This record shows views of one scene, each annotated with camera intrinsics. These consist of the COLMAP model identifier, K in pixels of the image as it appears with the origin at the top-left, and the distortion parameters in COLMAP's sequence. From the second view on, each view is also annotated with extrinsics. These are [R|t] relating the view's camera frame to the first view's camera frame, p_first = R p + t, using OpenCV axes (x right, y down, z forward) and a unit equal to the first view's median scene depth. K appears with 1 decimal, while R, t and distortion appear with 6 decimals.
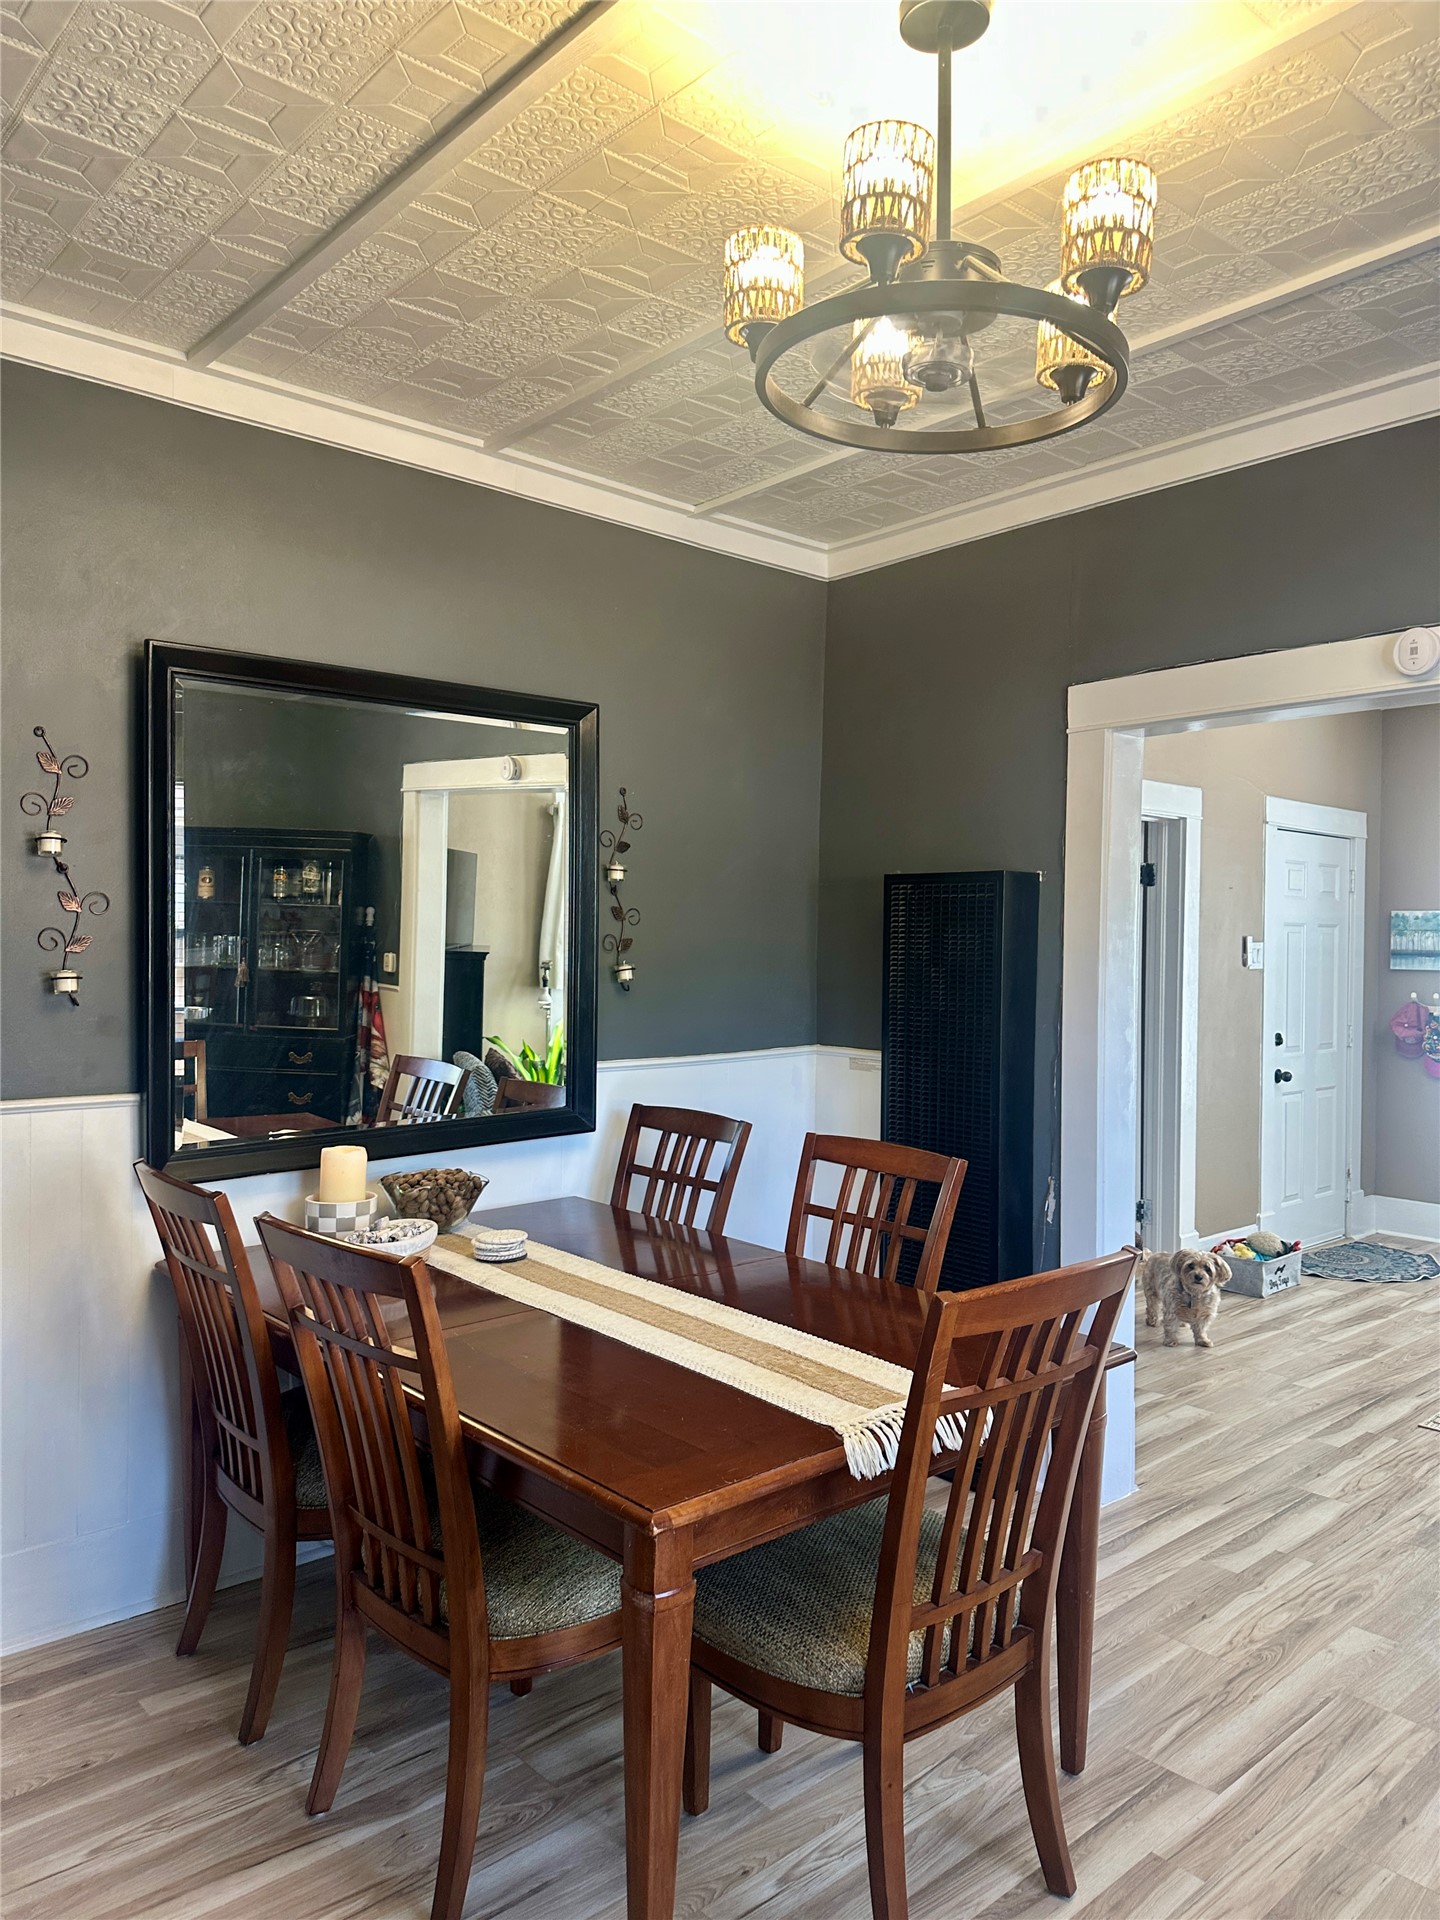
lens RADIAL K [[1346.6, 0, 708.8], [0, 1346.6, 962.0], [0, 0, 1]] dist [0.095507, -0.136360]
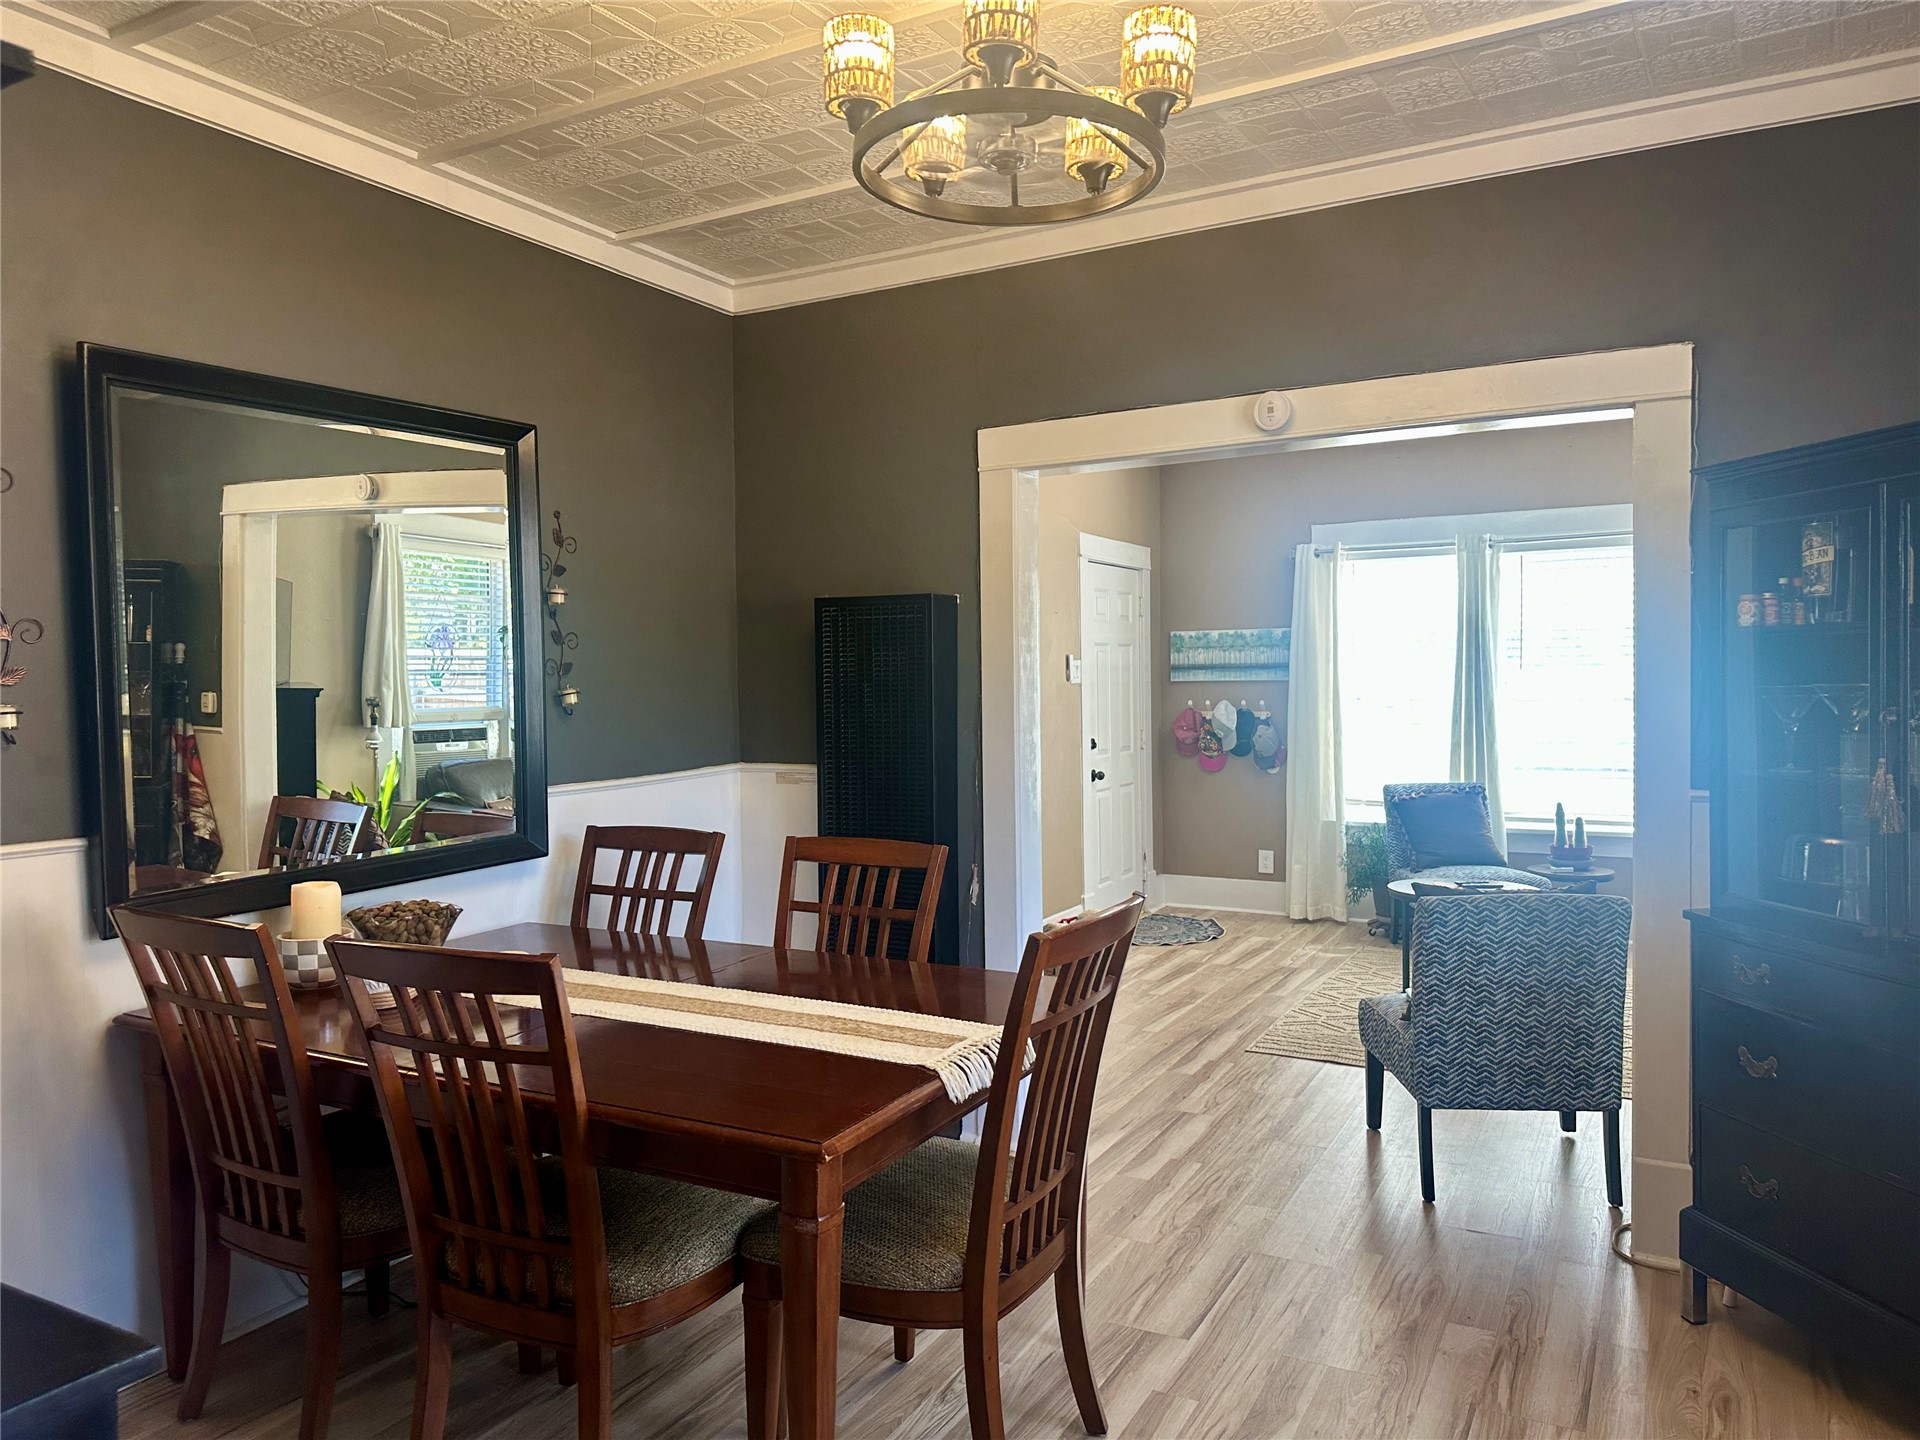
lens RADIAL K [[1346.6, 0, 937.8], [0, 1346.6, 722.2], [0, 0, 1]] dist [0.095507, -0.136360]
pose [[0.943013, -0.037759, 0.330606, -0.159467], [0.031380, 0.999204, 0.024613, 0.012524], [-0.331272, -0.012837, 0.943448, -0.052394]]
